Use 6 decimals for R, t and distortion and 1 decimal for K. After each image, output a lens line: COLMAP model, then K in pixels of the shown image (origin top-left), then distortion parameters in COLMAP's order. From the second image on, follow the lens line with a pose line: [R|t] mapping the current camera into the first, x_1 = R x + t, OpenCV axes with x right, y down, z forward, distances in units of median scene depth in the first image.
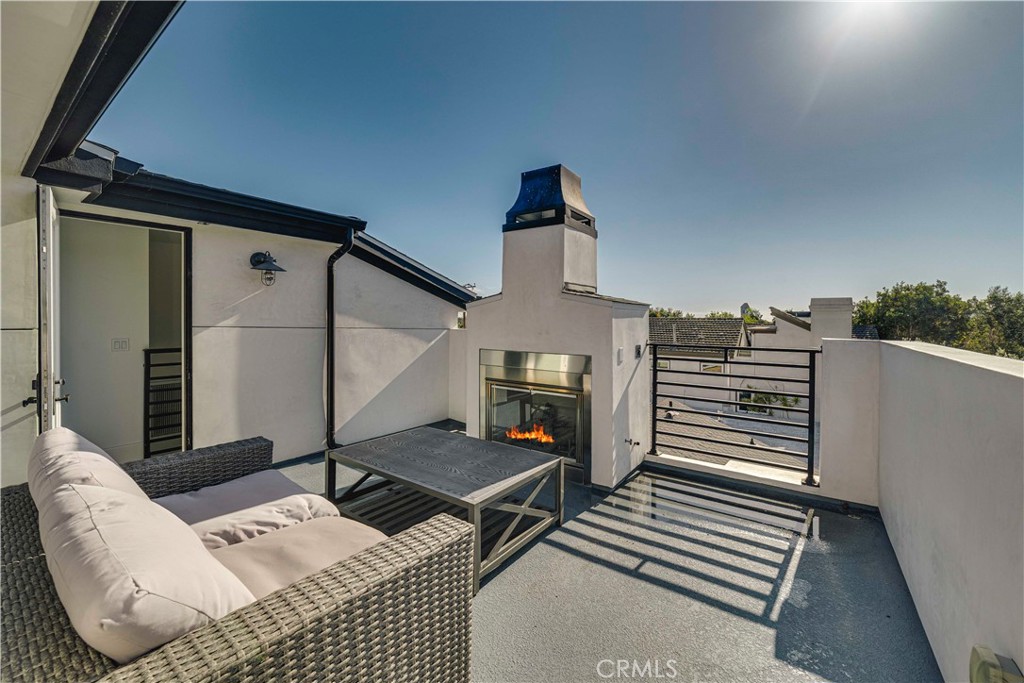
lens RADIAL K [[405.7, 0, 515.7], [0, 405.7, 325.9], [0, 0, 1]] dist [-0.000210, 0.000213]
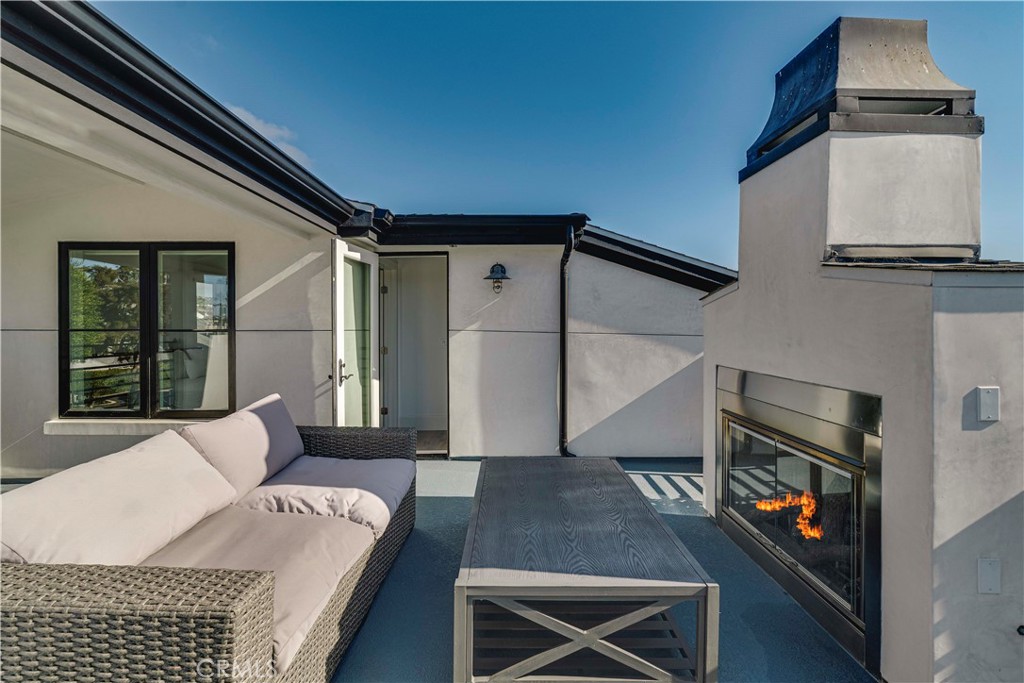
lens RADIAL K [[401.5, 0, 511.3], [0, 401.5, 330.1], [0, 0, 1]] dist [-0.000216, 0.000104]
pose [[0.595214, 0.002026, -0.803565, 0.269122], [-0.008849, 0.999953, -0.004034, 0.004128], [0.803518, 0.009512, 0.595204, 0.356088]]
